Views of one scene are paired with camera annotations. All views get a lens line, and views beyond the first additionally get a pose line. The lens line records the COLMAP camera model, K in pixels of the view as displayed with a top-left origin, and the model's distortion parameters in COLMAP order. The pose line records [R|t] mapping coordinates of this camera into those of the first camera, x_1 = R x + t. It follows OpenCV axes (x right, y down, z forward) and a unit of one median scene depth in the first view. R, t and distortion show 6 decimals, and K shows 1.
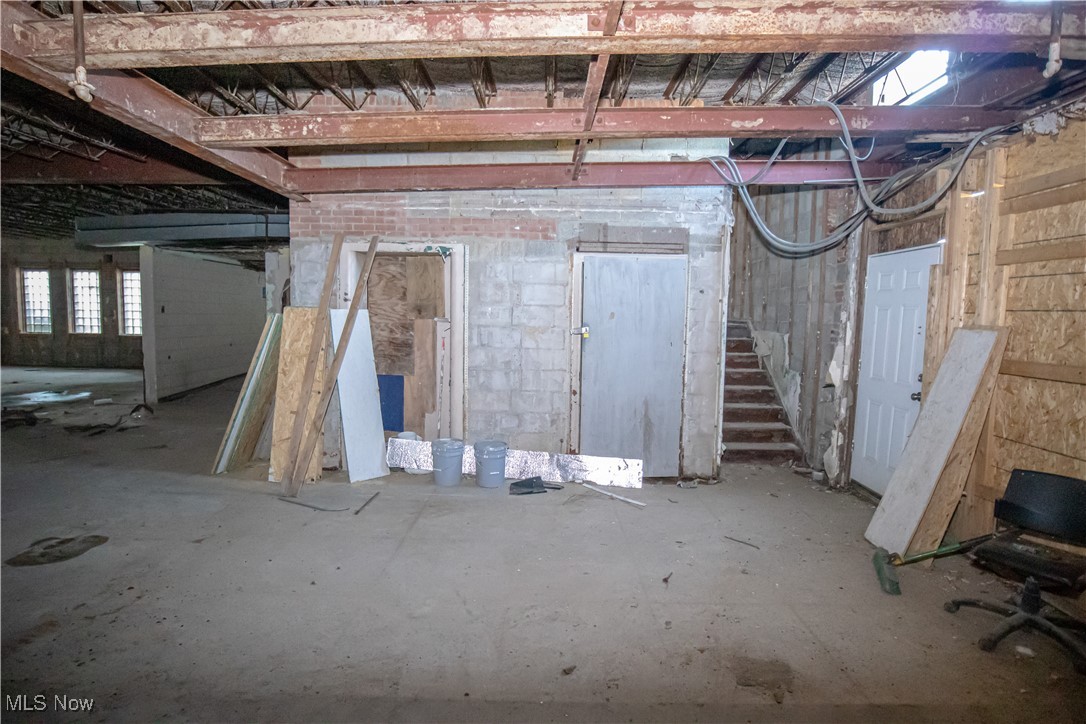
lens RADIAL K [[558.8, 0, 546.3], [0, 558.8, 363.9], [0, 0, 1]] dist [-0.022851, 0.000236]
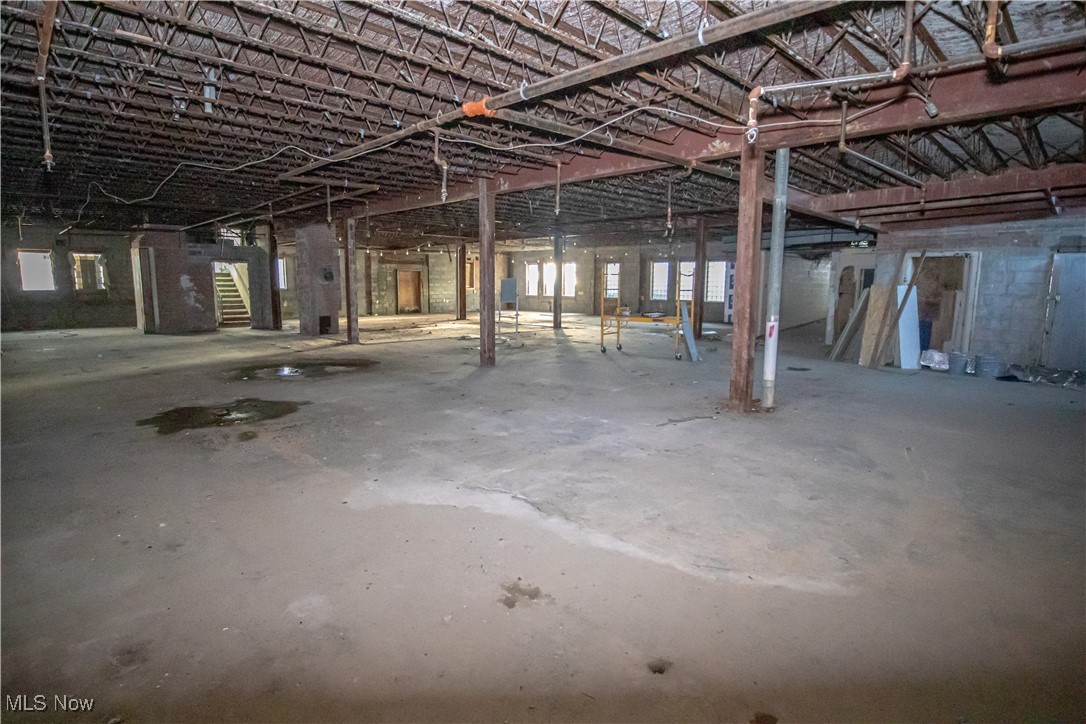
lens RADIAL K [[558.8, 0, 538.2], [0, 558.8, 363.1], [0, 0, 1]] dist [-0.022851, 0.000236]
pose [[0.697517, 0.088079, -0.711134, 0.168655], [-0.055057, 0.996071, 0.069368, 0.115949], [0.714450, -0.009232, 0.699626, -1.369788]]
